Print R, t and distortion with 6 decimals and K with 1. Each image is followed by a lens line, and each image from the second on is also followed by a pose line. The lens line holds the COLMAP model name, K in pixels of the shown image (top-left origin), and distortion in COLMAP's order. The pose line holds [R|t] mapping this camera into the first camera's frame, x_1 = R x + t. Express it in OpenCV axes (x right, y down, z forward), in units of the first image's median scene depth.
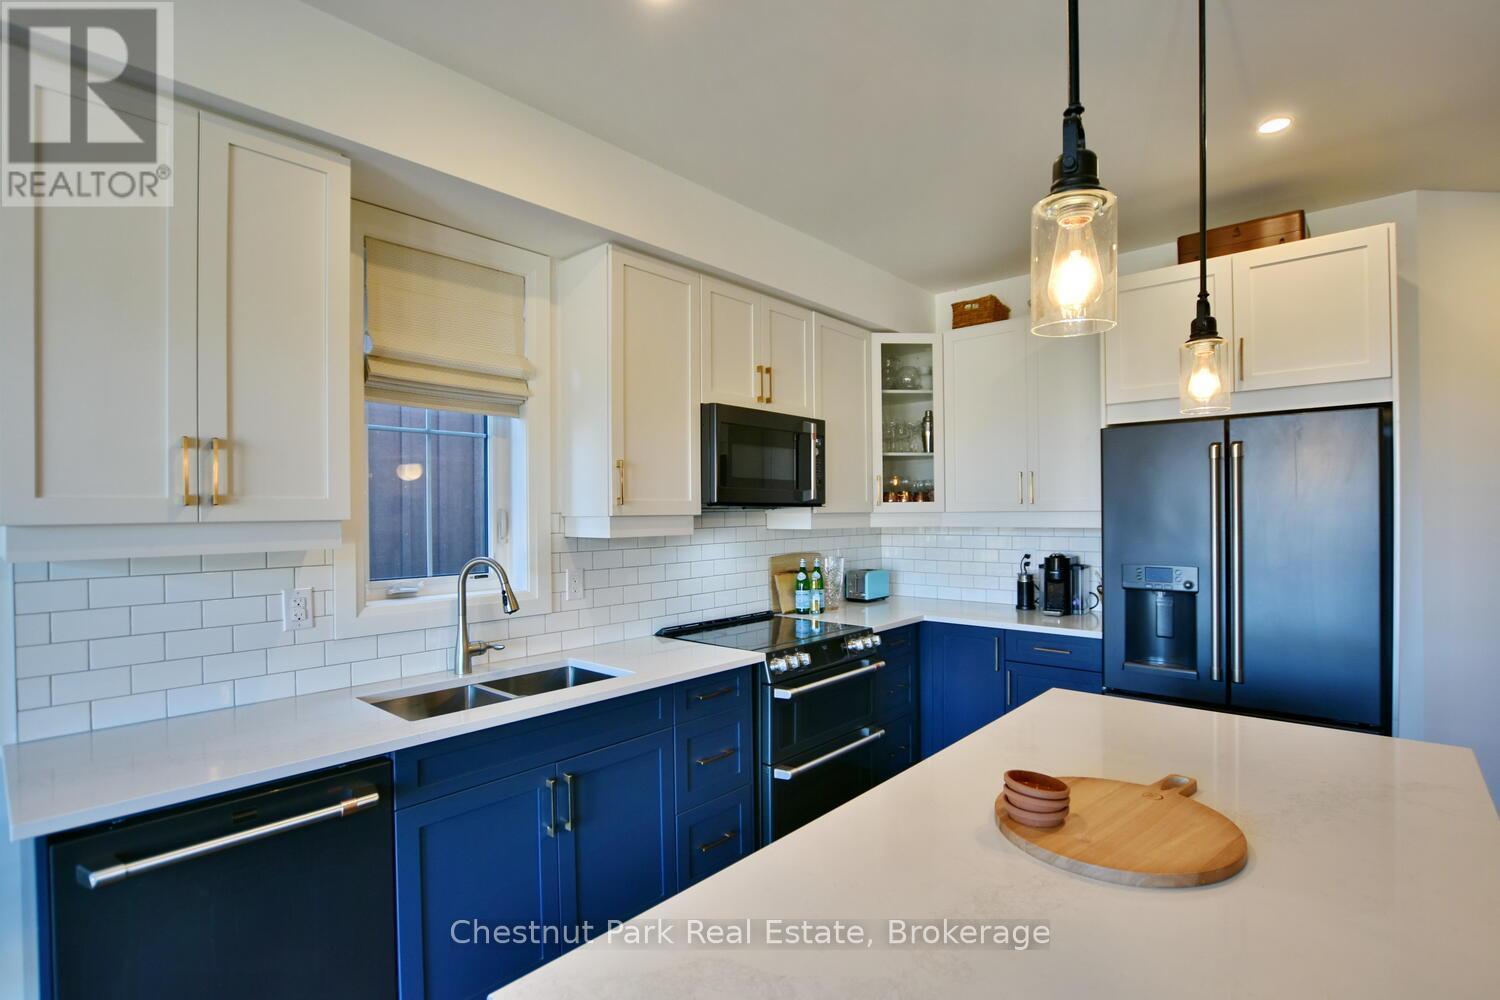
lens RADIAL K [[723.1, 0, 809.4], [0, 723.1, 509.6], [0, 0, 1]] dist [-0.003311, -0.000433]
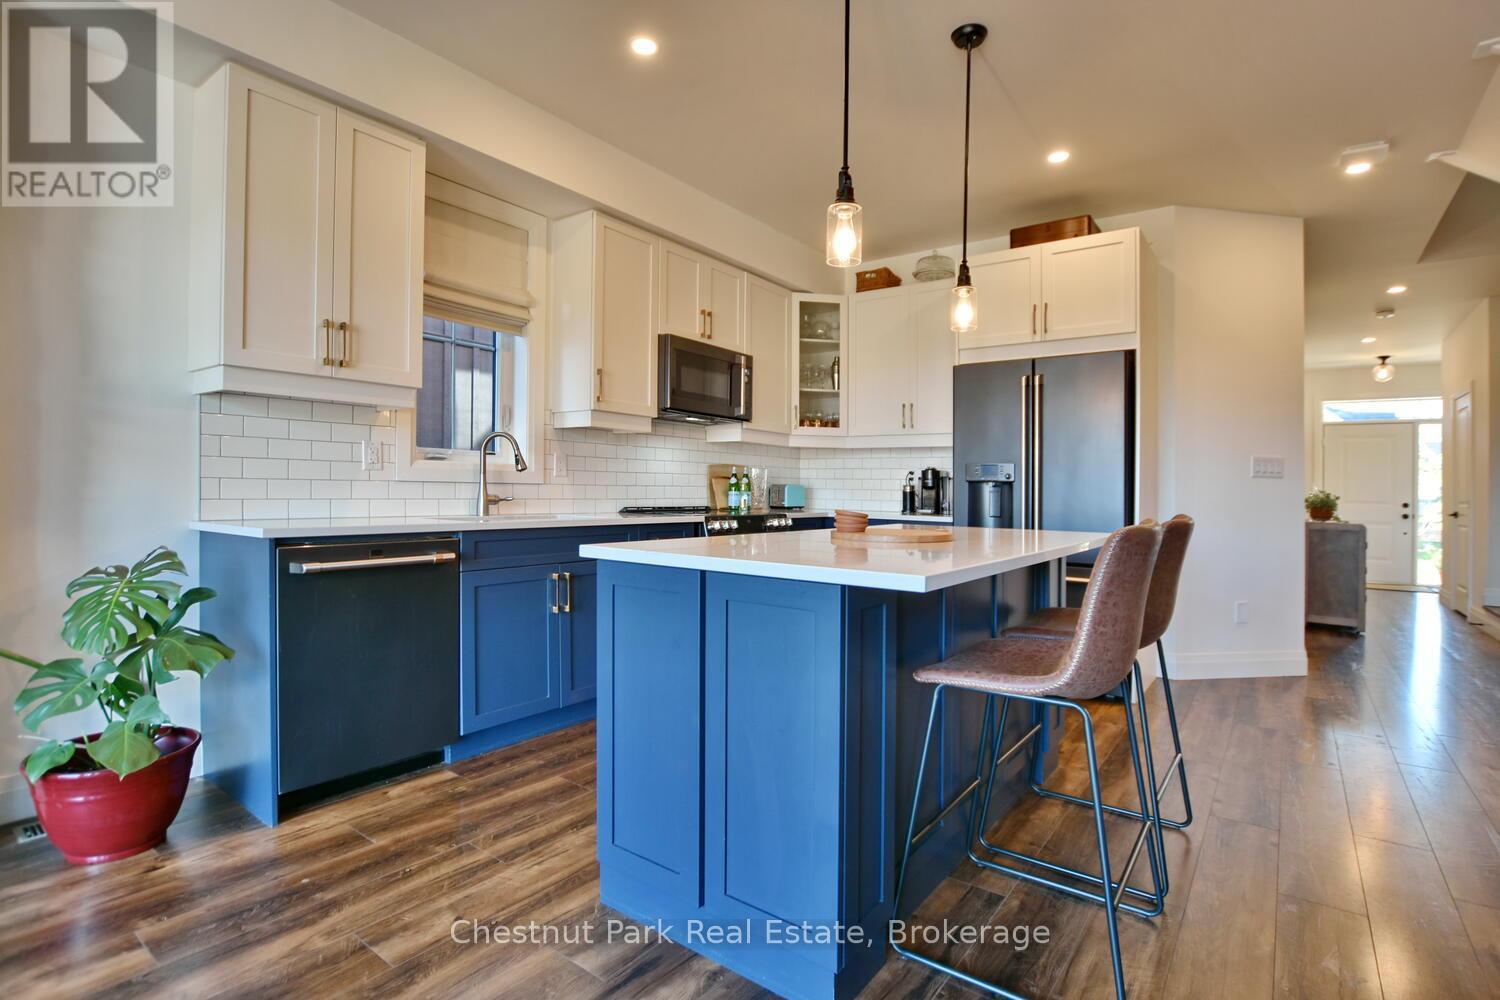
lens RADIAL K [[728.7, 0, 829.9], [0, 728.7, 494.3], [0, 0, 1]] dist [0.001966, 0.000770]
pose [[0.993542, 0.015510, 0.112398, 0.017337], [-0.016073, 0.999862, 0.004105, 0.133592], [-0.112319, -0.005885, 0.993655, -0.362568]]
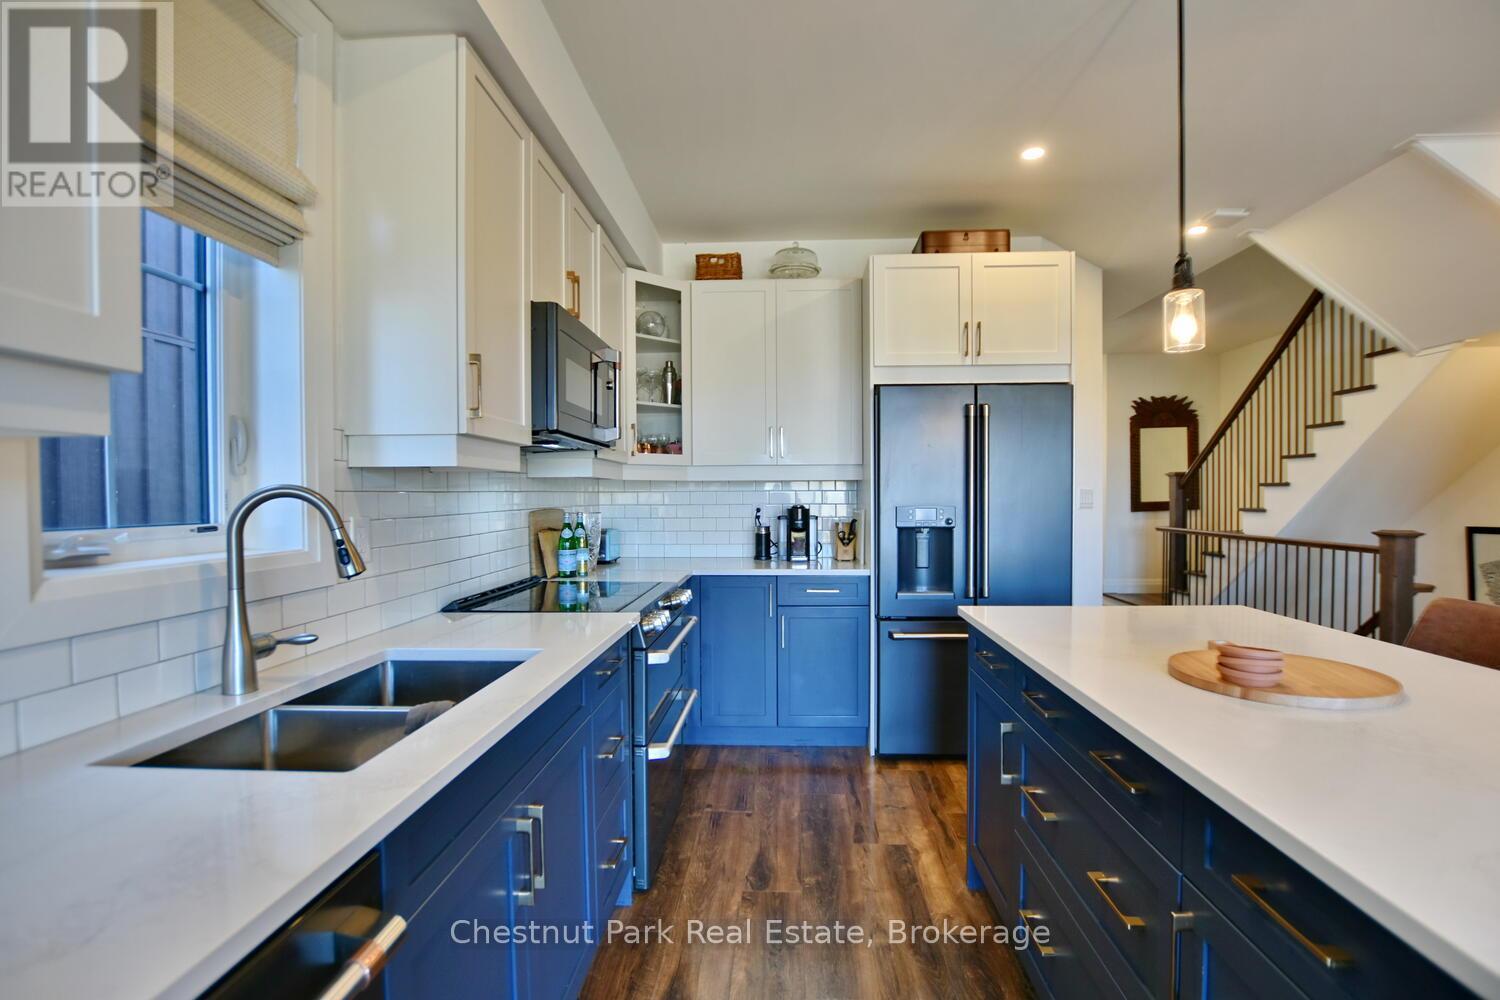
lens RADIAL K [[679.3, 0, 779.6], [0, 679.3, 504.3], [0, 0, 1]] dist [-0.002082, 0.000125]
pose [[0.799471, -0.008657, 0.600642, -0.361359], [0.000749, 0.999910, 0.013415, 0.057696], [-0.600704, -0.010275, 0.799405, 0.252927]]
